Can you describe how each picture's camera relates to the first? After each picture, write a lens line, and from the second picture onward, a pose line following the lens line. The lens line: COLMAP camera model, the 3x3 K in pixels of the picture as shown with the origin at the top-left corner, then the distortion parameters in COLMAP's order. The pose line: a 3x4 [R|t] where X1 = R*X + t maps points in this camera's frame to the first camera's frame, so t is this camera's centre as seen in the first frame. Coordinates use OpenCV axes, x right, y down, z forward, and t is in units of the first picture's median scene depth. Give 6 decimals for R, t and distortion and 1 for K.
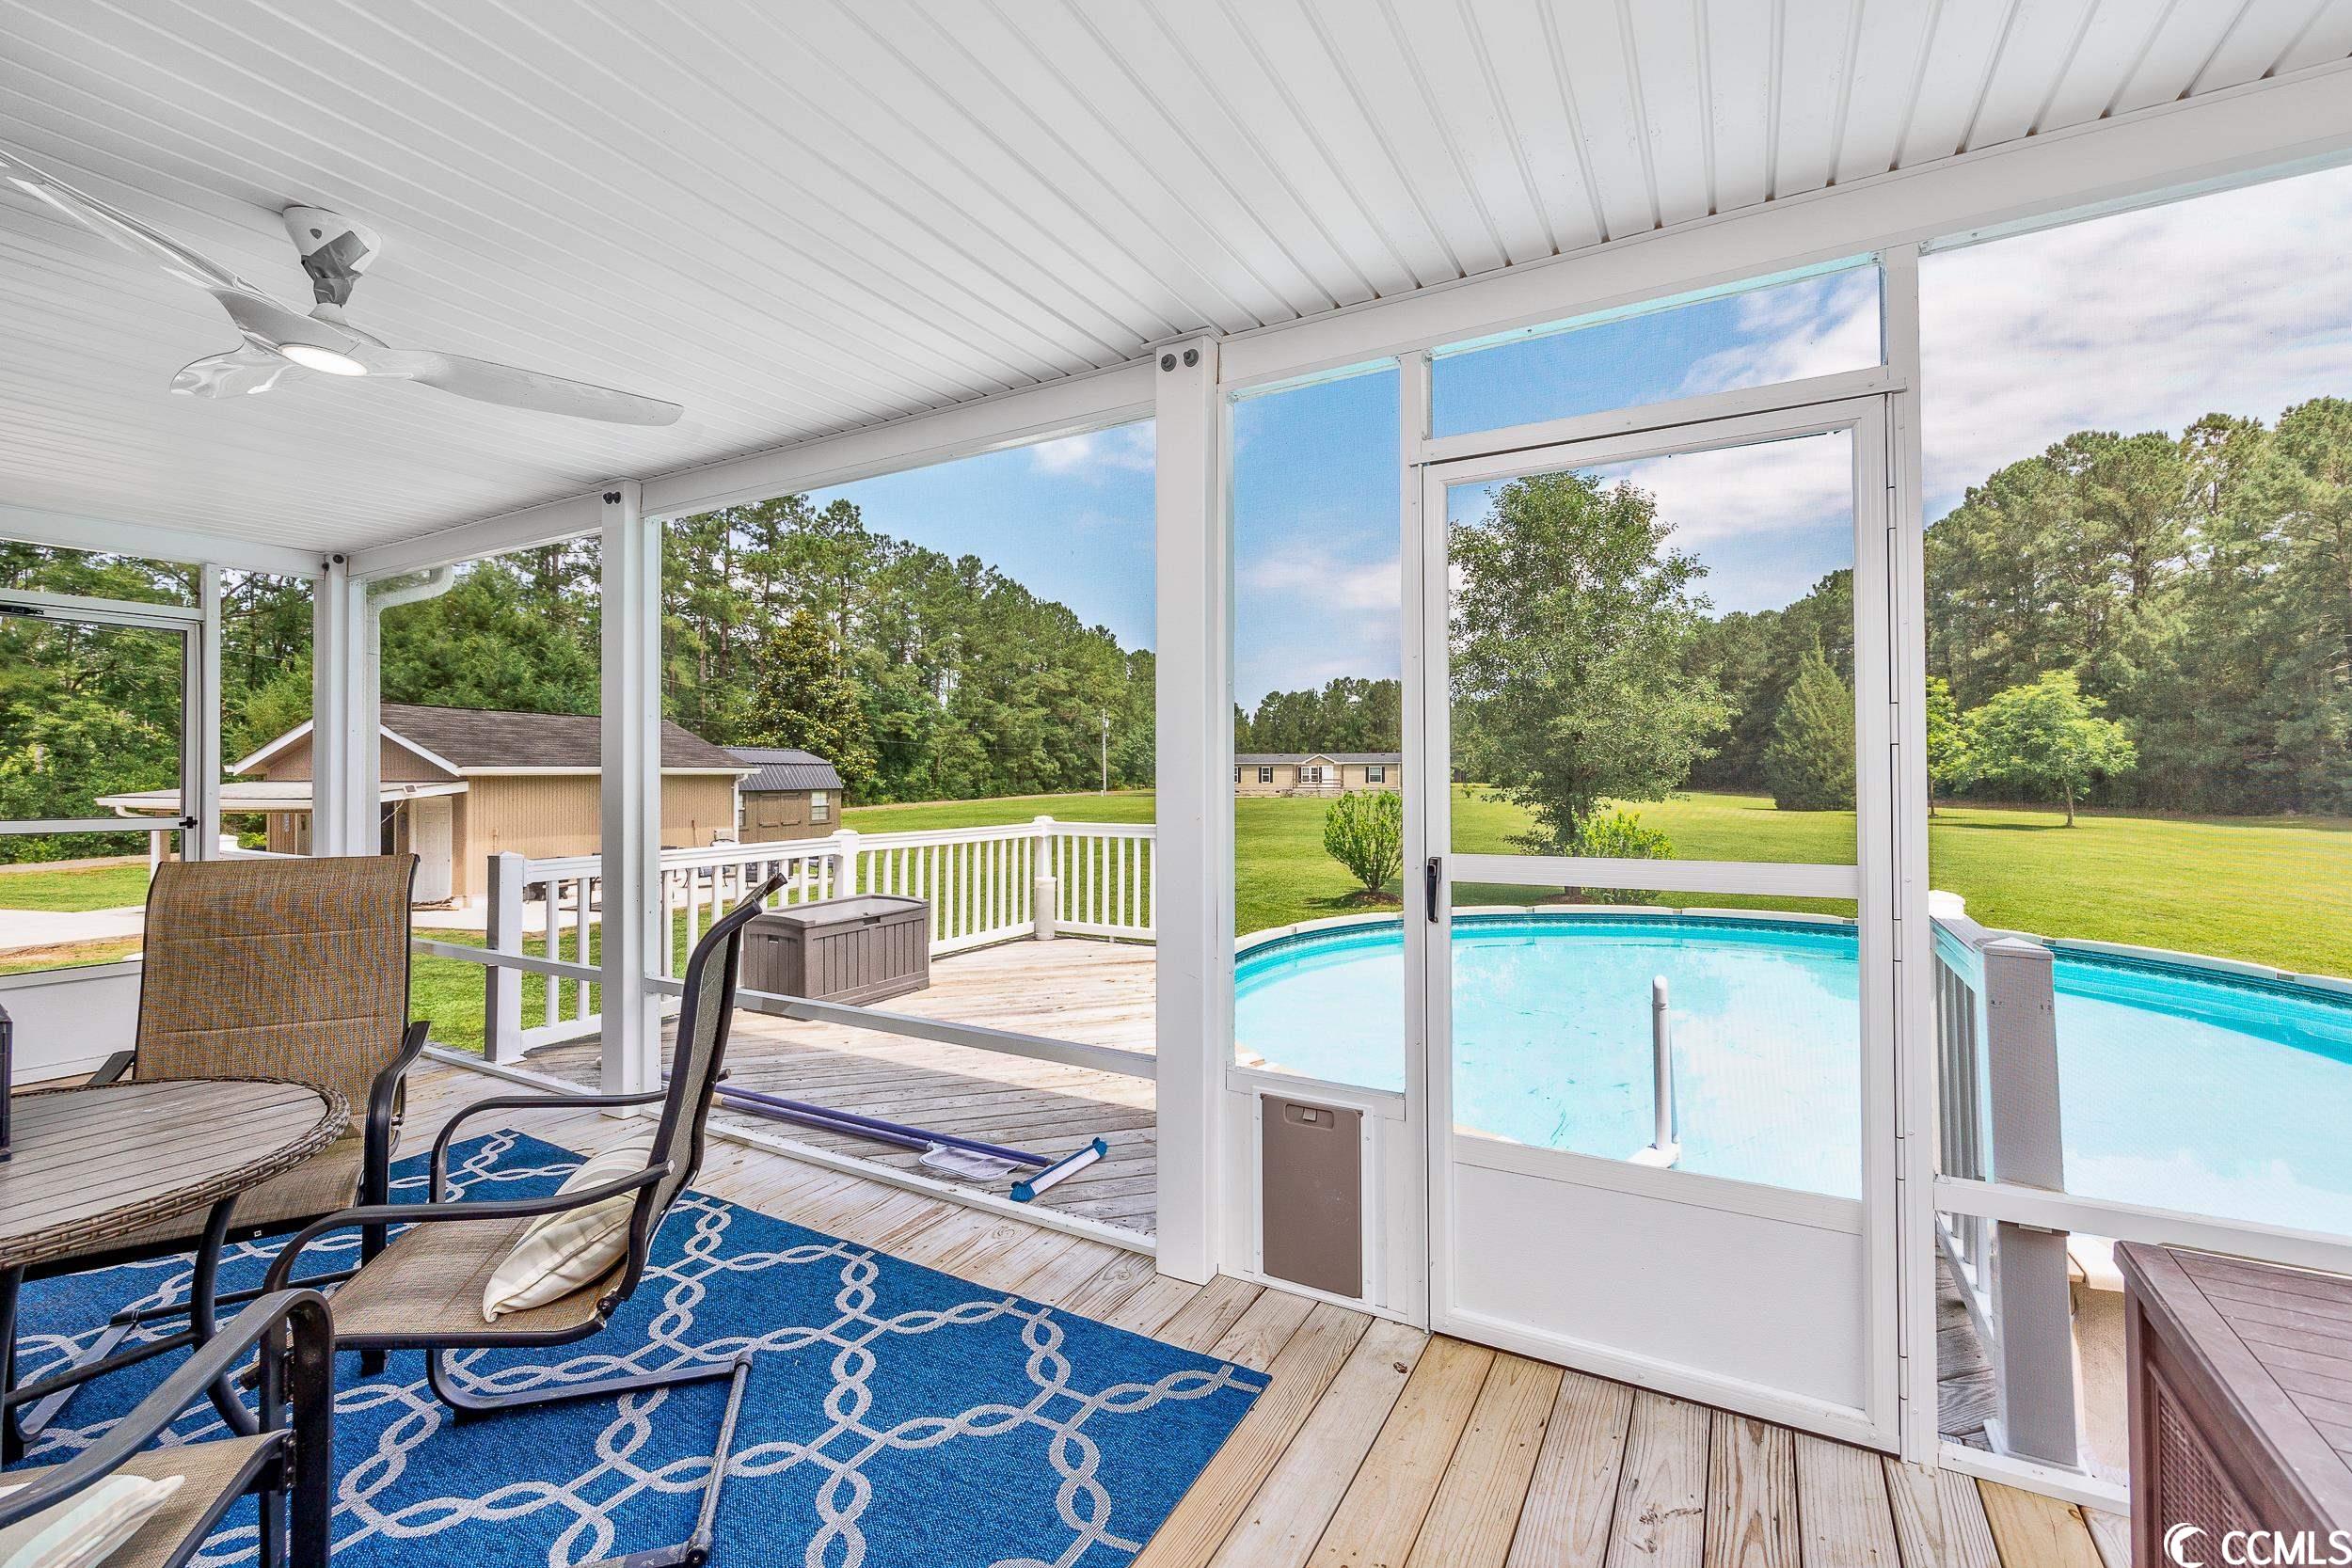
lens RADIAL K [[1015.7, 0, 1176.0], [0, 1015.7, 784.0], [0, 0, 1]] dist [-0.029205, -0.000113]
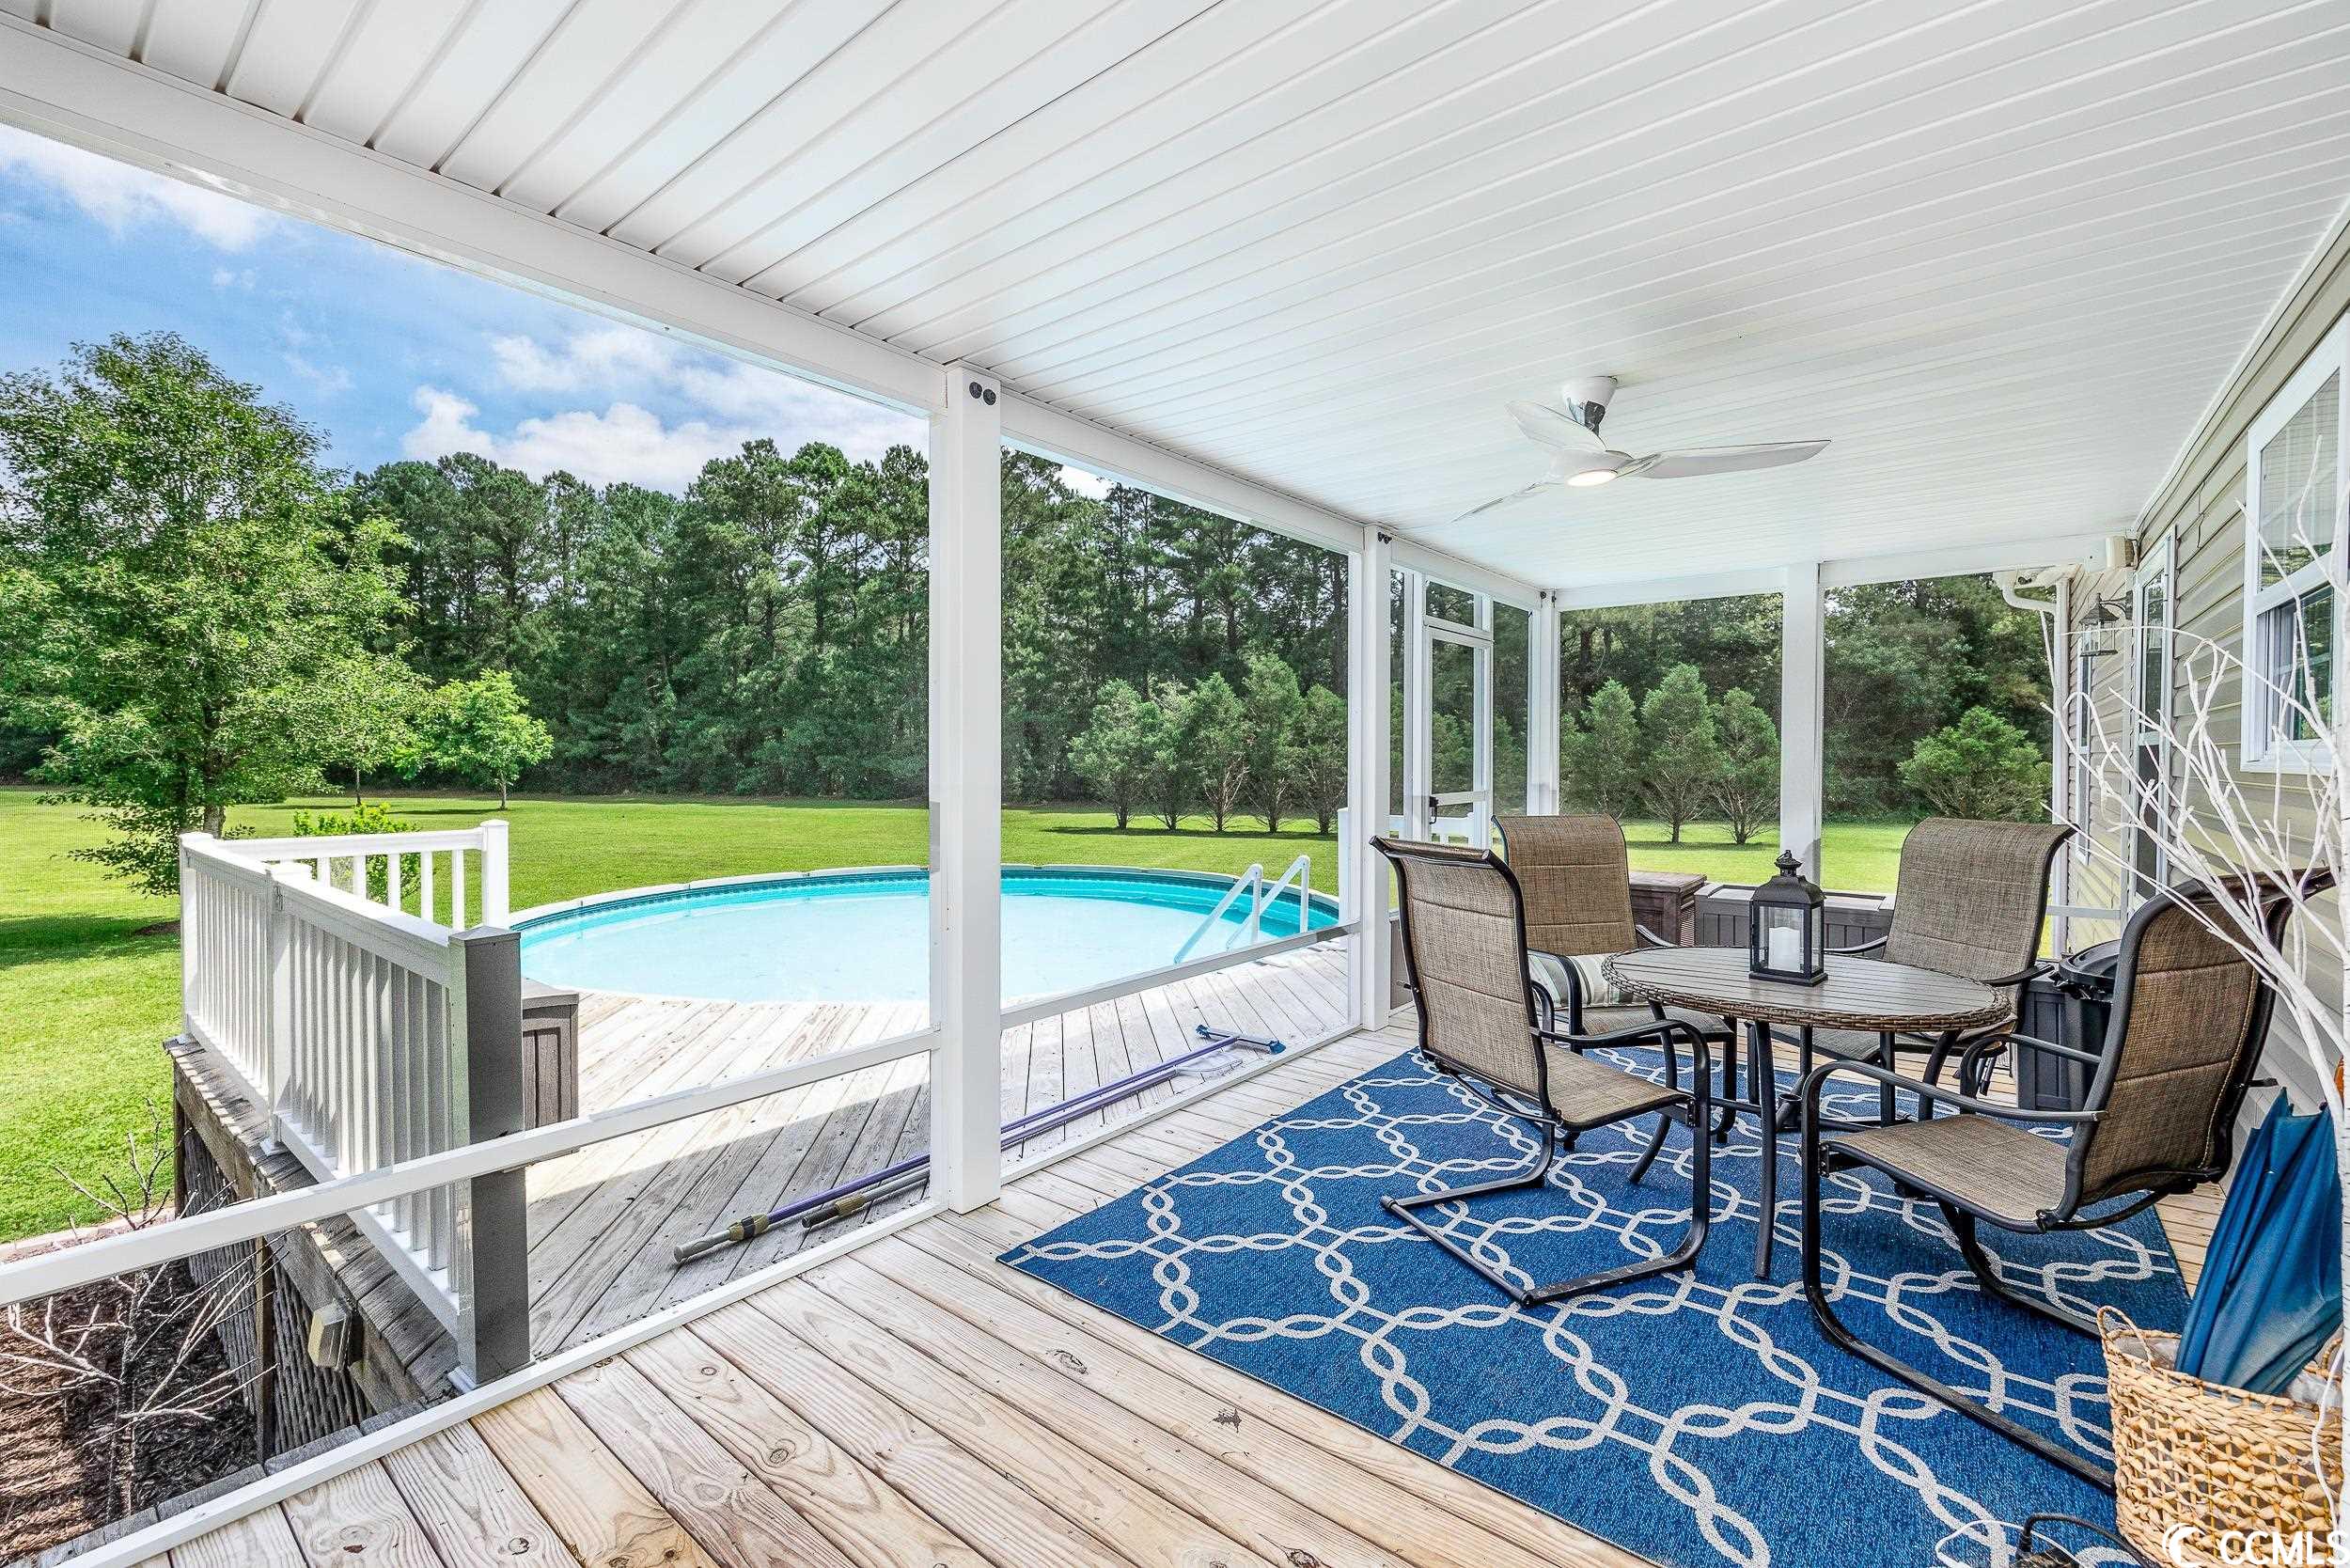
lens RADIAL K [[991.6, 0, 1175.0], [0, 991.6, 784.0], [0, 0, 1]] dist [-0.001546, -0.000300]
pose [[0.165900, -0.018206, 0.985974, -0.095488], [0.005402, 0.999831, 0.017553, -0.001408], [-0.986128, 0.002415, 0.165971, 0.052040]]
